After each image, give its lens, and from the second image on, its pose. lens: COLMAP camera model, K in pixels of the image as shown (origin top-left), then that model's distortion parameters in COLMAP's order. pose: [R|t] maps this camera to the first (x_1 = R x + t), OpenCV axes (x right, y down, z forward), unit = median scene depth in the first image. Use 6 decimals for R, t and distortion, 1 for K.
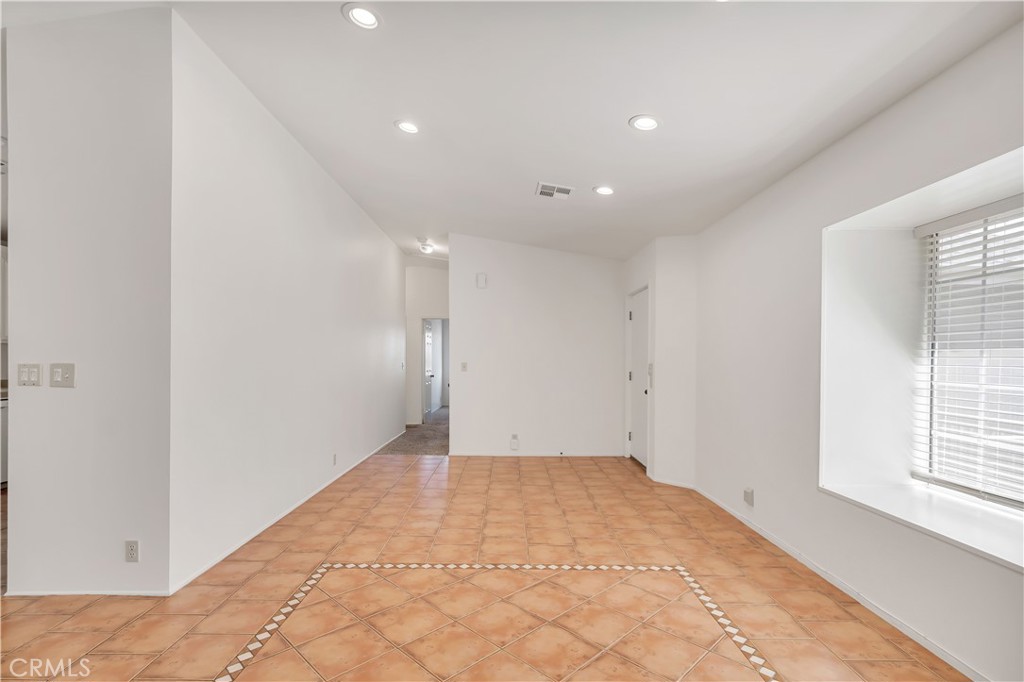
lens RADIAL K [[487.0, 0, 509.5], [0, 487.0, 348.6], [0, 0, 1]] dist [0.000916, 0.001423]
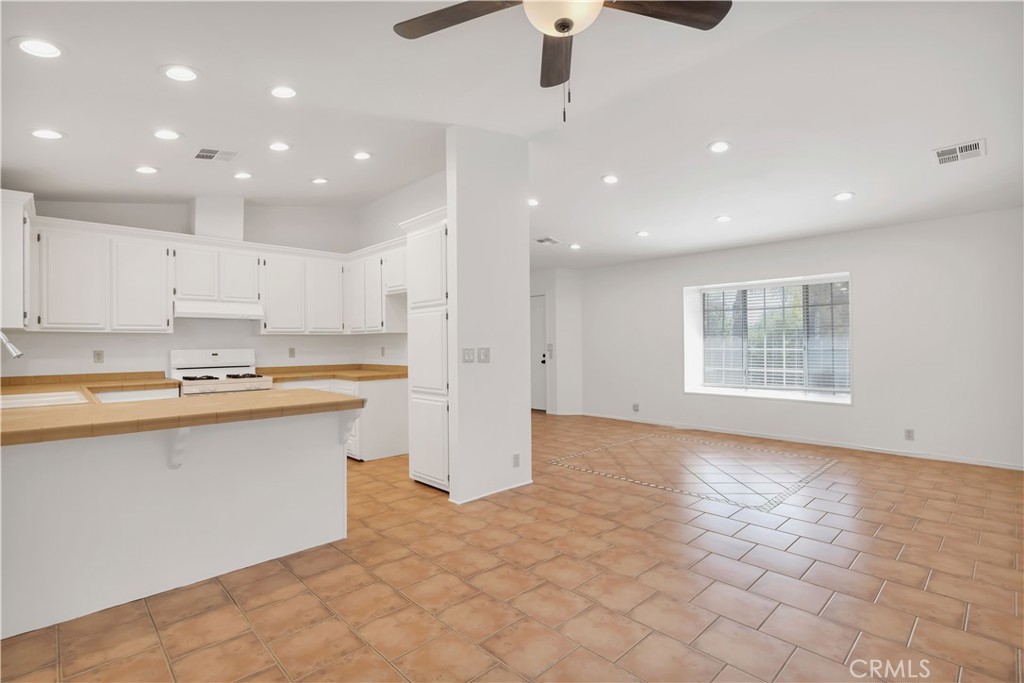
lens RADIAL K [[476.0, 0, 516.2], [0, 476.0, 343.3], [0, 0, 1]] dist [-0.000794, 0.000227]
pose [[0.722060, -0.013866, 0.691691, -1.615486], [0.001177, 0.999822, 0.018814, -0.009088], [-0.691829, -0.012770, 0.721948, -0.132391]]
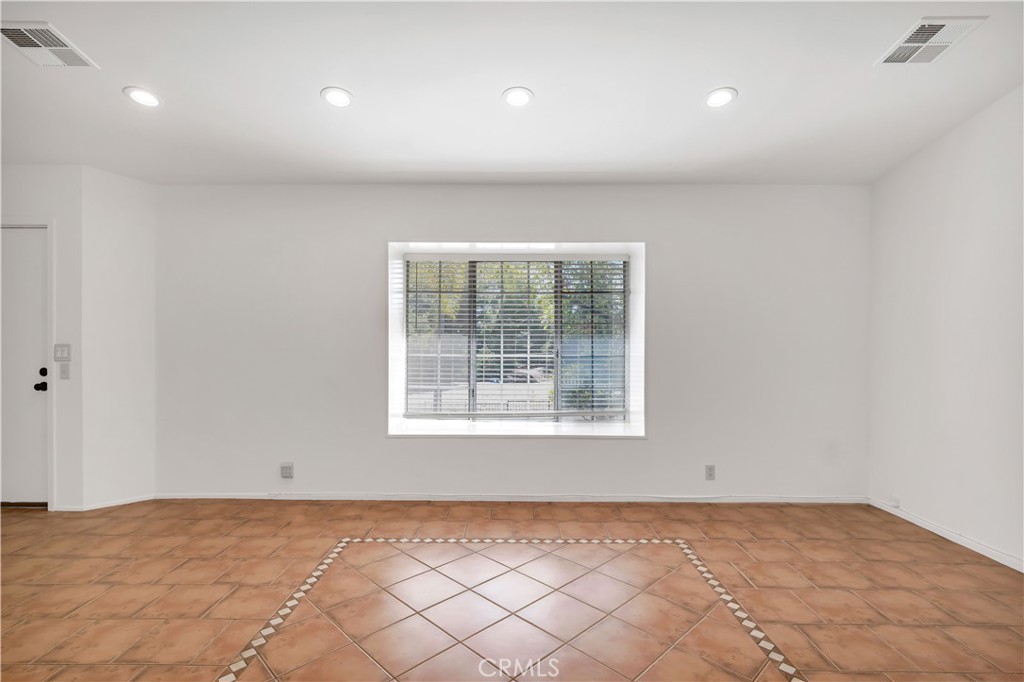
lens RADIAL K [[489.1, 0, 504.3], [0, 489.1, 344.8], [0, 0, 1]] dist [0.001614, 0.000941]
pose [[0.027968, -0.007782, 0.999579, -0.690215], [-0.020467, 0.999756, 0.008356, 0.018302], [-0.999399, -0.020693, 0.027802, 0.647633]]
